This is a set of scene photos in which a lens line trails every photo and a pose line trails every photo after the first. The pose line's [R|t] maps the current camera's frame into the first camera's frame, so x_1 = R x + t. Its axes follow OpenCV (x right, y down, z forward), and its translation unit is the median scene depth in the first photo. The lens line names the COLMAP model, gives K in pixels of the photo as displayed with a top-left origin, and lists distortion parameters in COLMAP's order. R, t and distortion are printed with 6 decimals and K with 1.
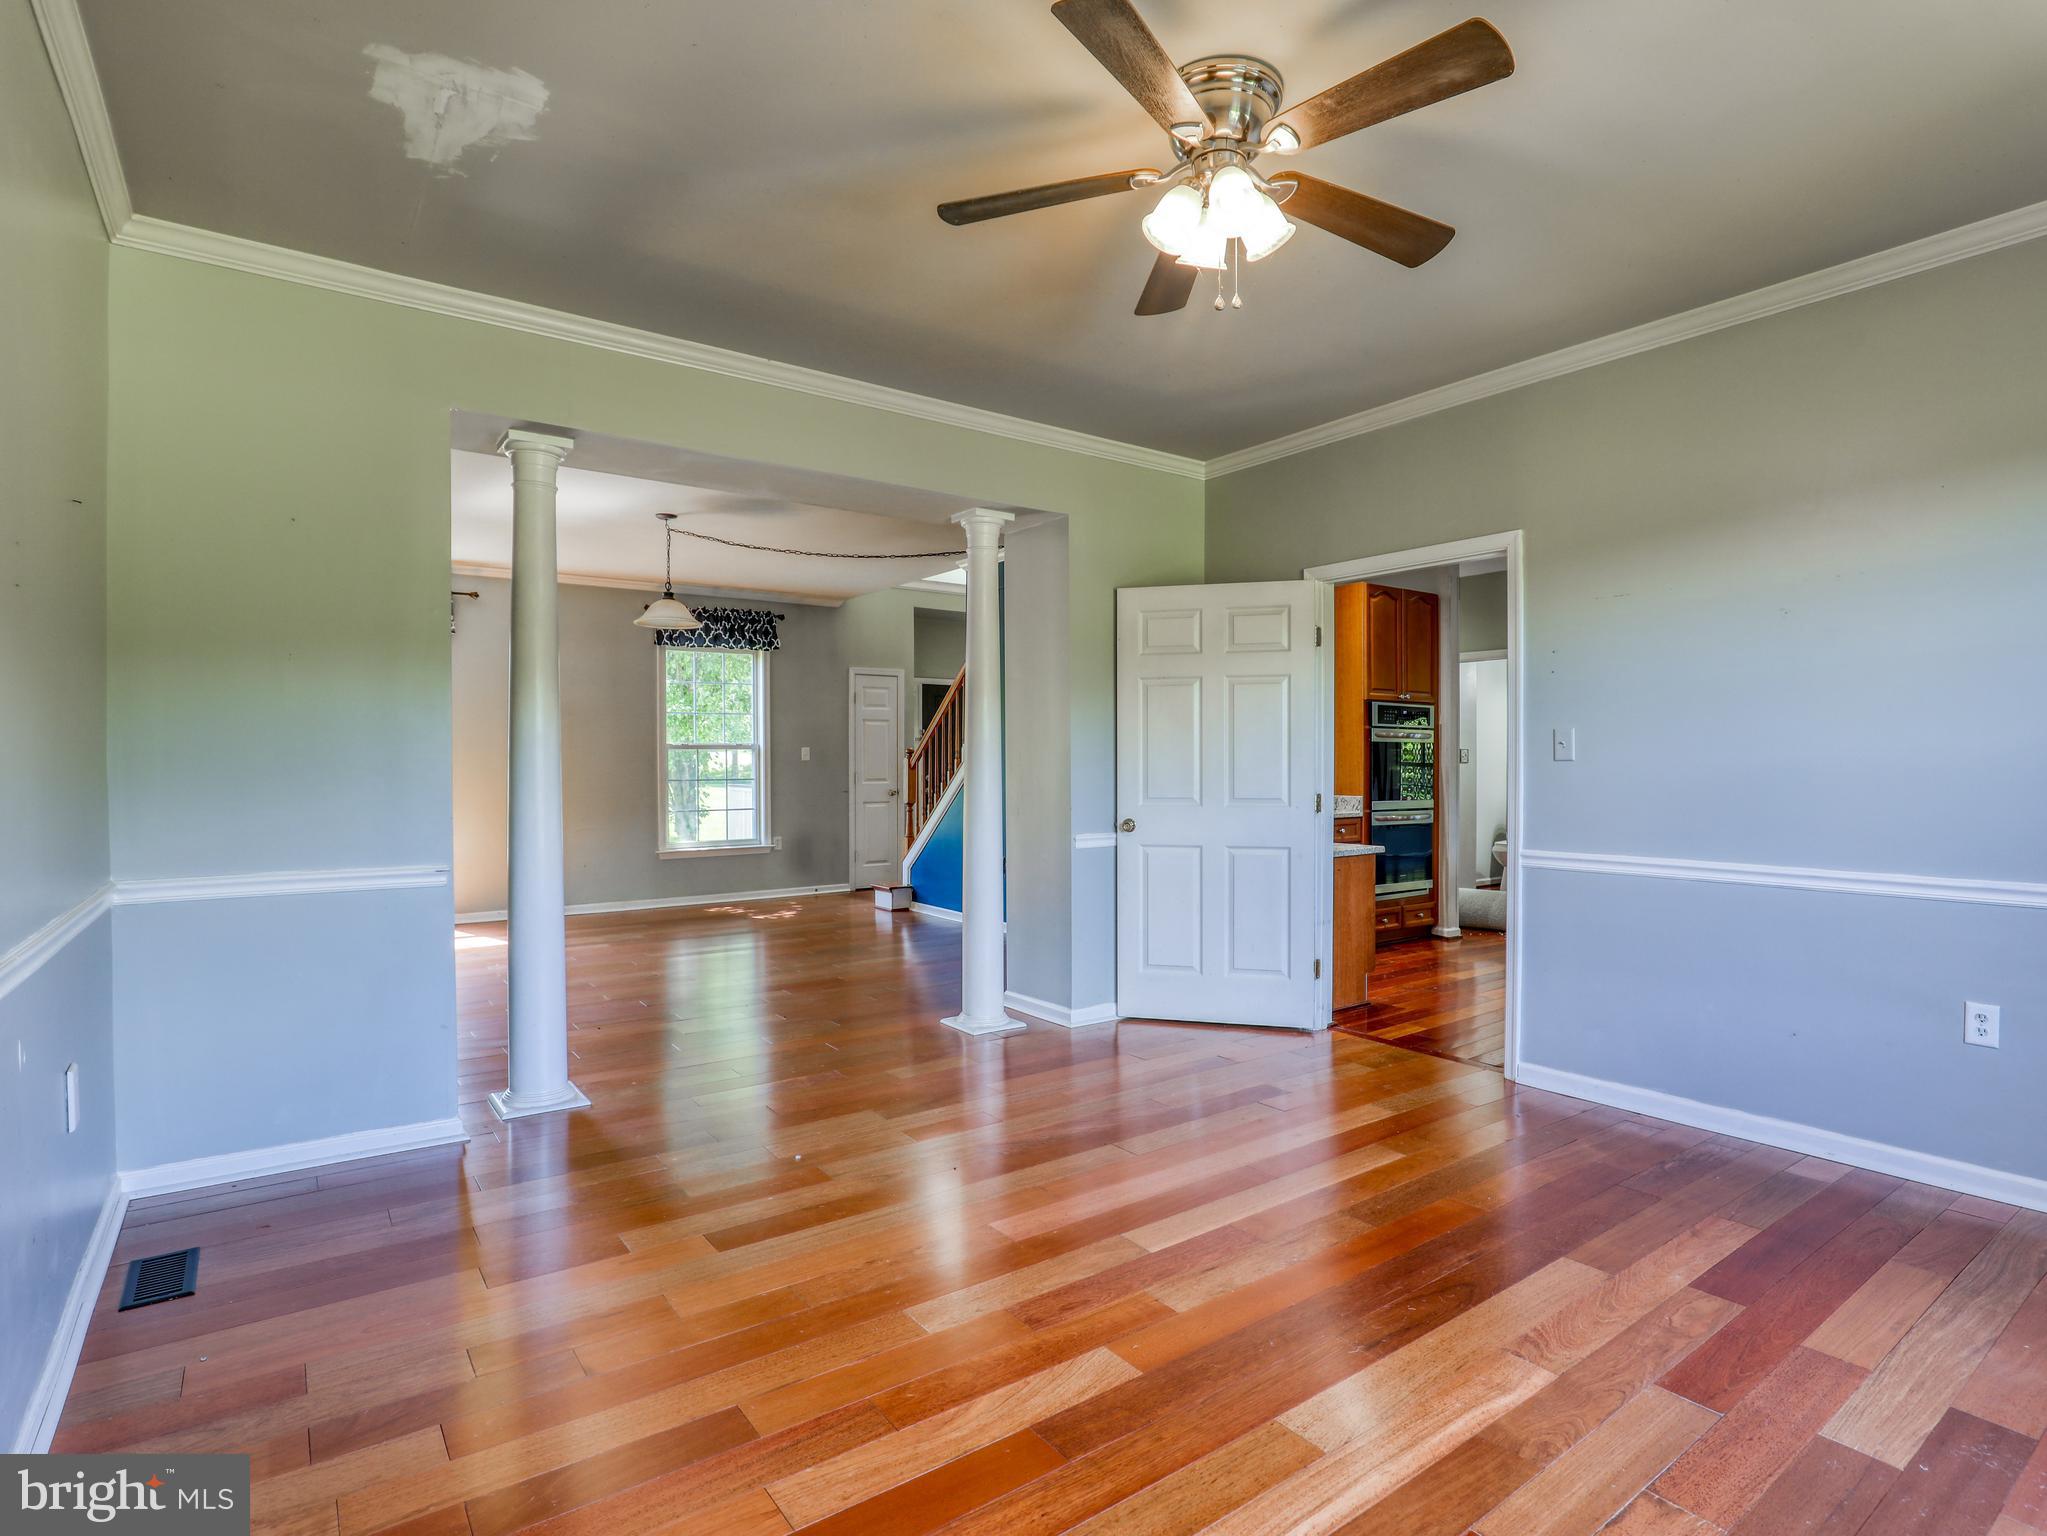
lens RADIAL K [[1069.4, 0, 1042.1], [0, 1069.4, 767.4], [0, 0, 1]] dist [-0.030868, 0.006428]
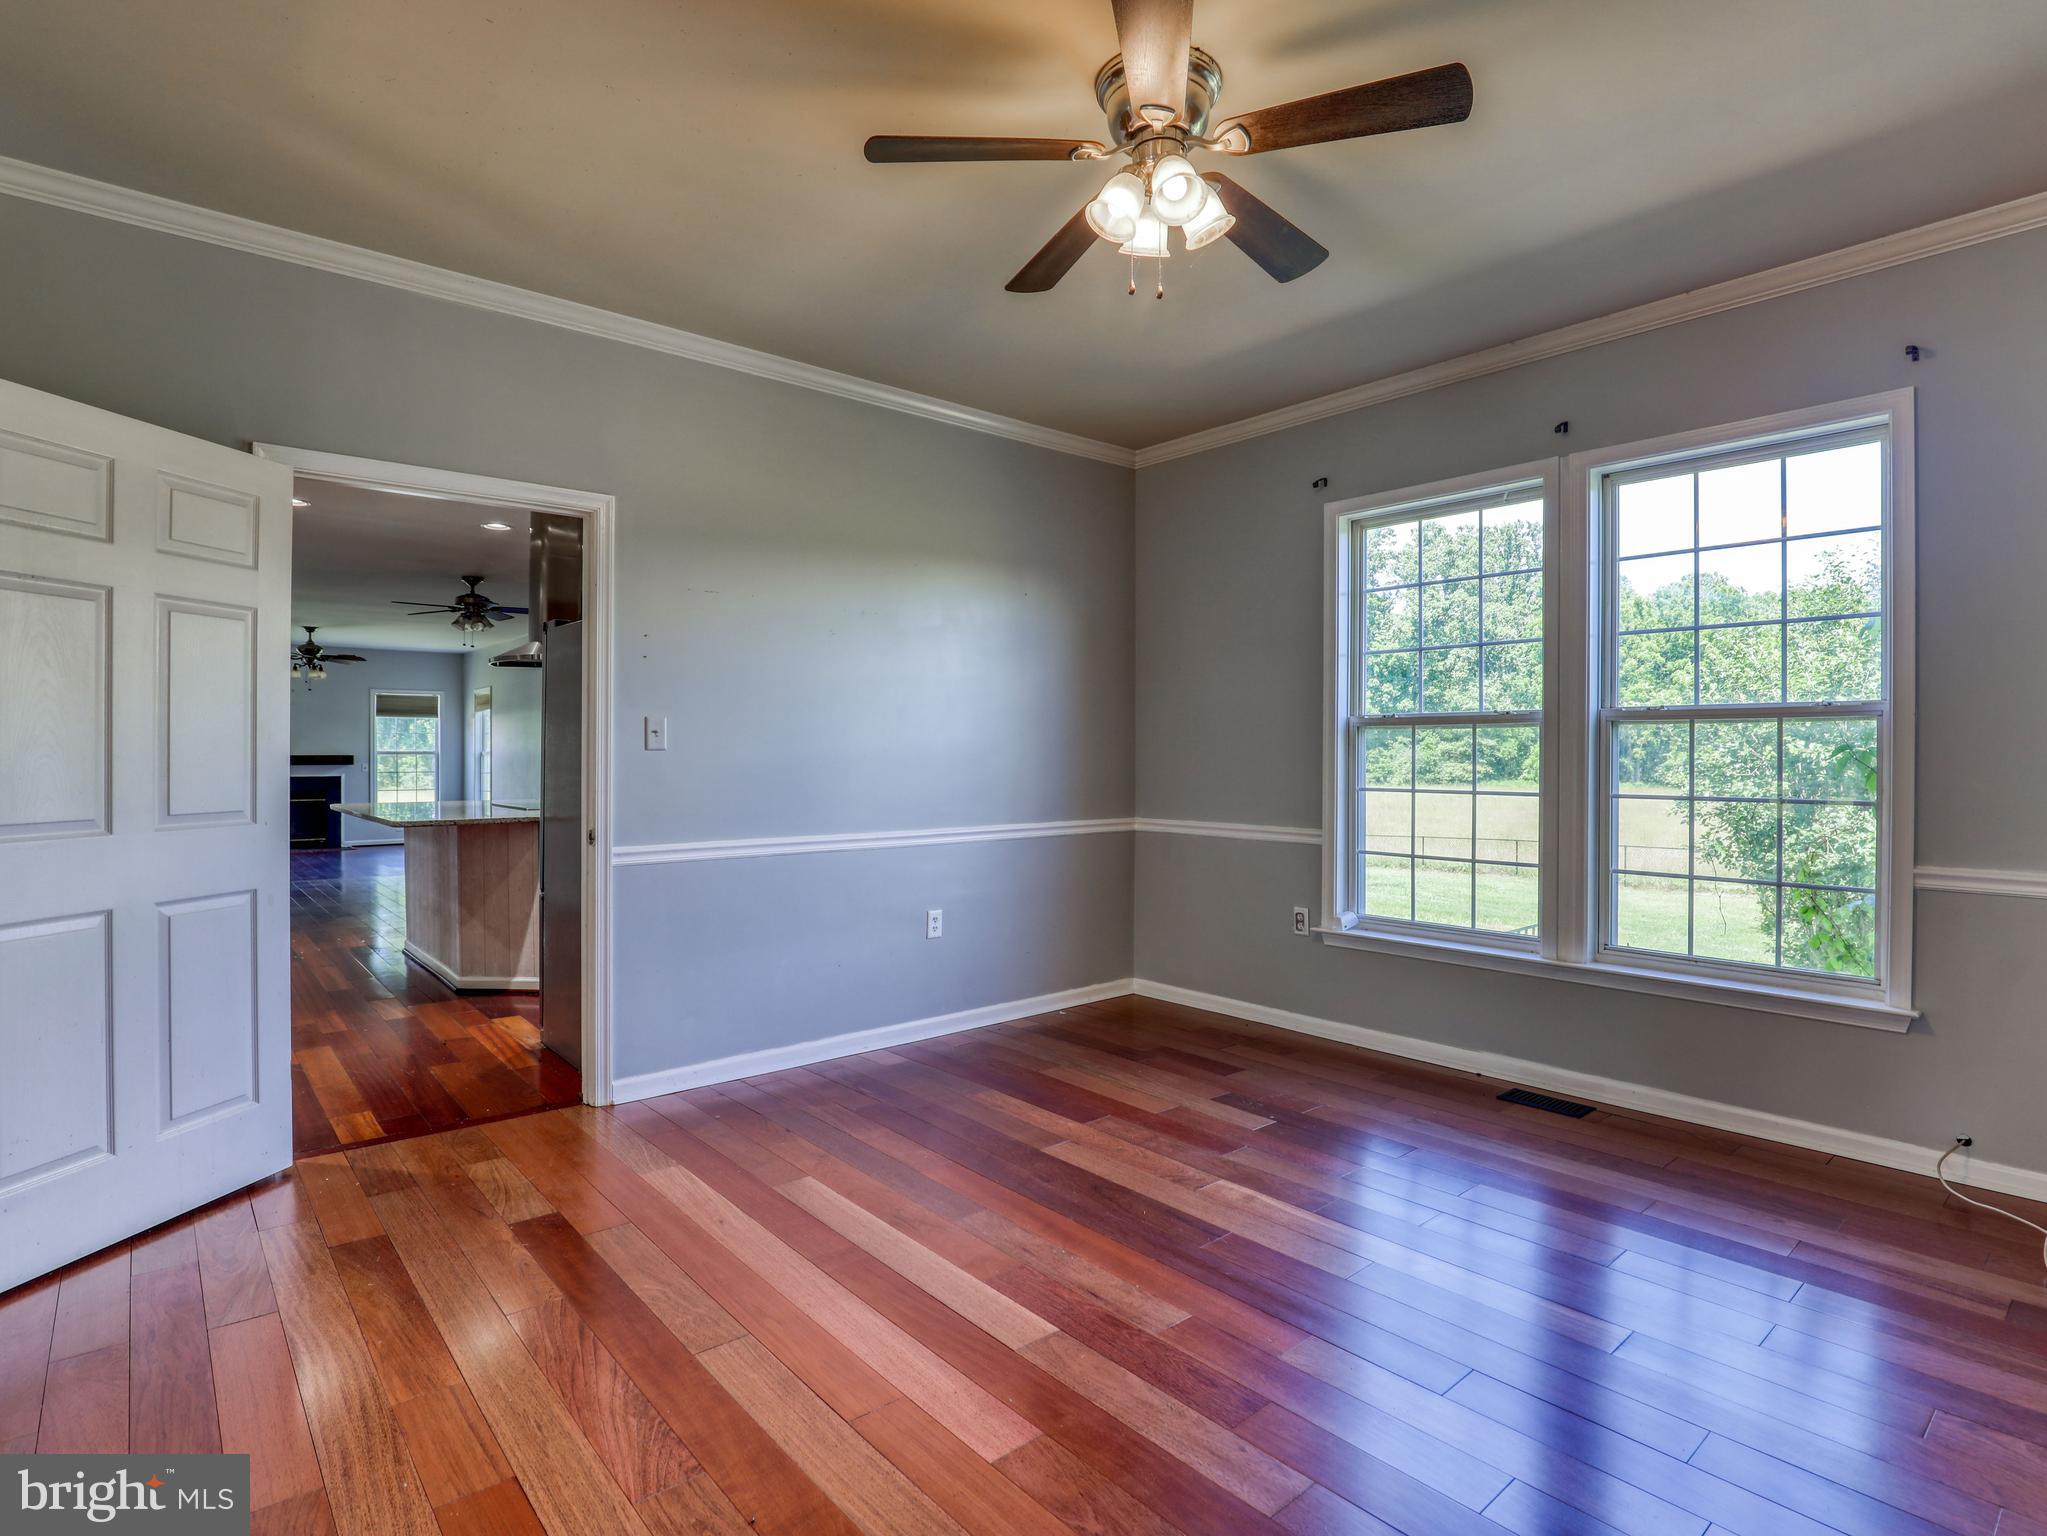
lens RADIAL K [[1069.4, 0, 1034.0], [0, 1069.4, 749.5], [0, 0, 1]] dist [-0.030868, 0.006428]
pose [[-0.082576, 0.001895, 0.996583, -0.488883], [0.003080, 0.999994, -0.001646, -0.004201], [-0.996580, 0.002934, -0.082581, 0.717250]]
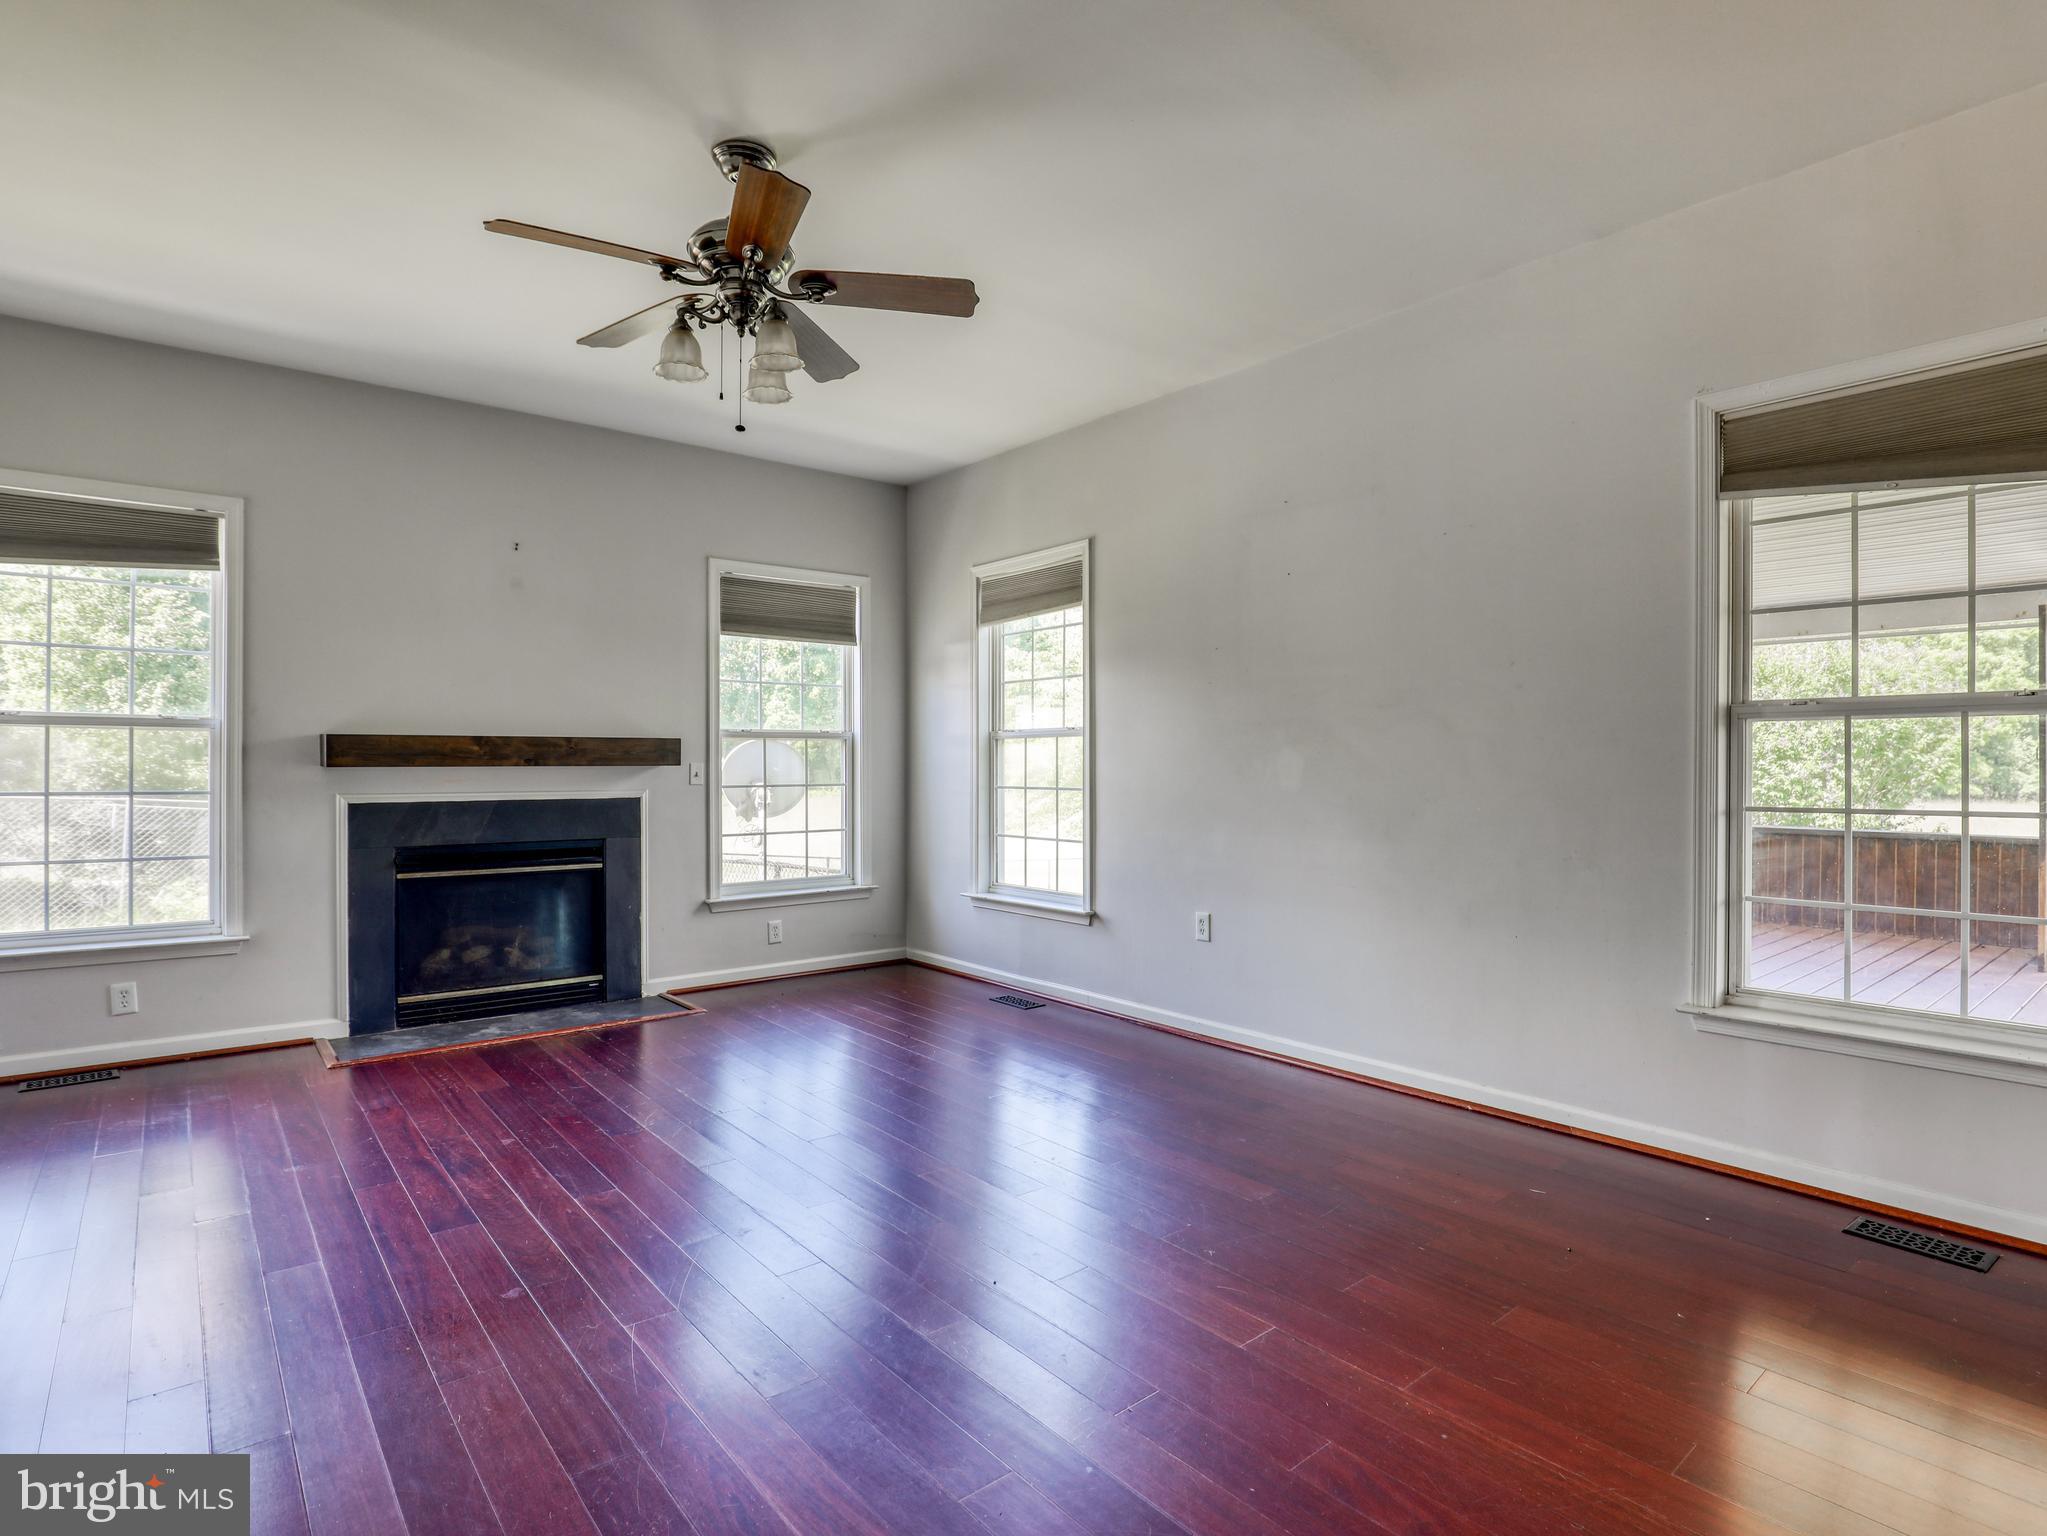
lens RADIAL K [[1069.4, 0, 1019.0], [0, 1069.4, 765.6], [0, 0, 1]] dist [-0.030868, 0.006428]
pose [[-0.056047, -0.001873, 0.998426, 2.050629], [0.002151, 0.999996, 0.001997, 0.033932], [-0.998426, 0.002260, -0.056043, 2.432503]]
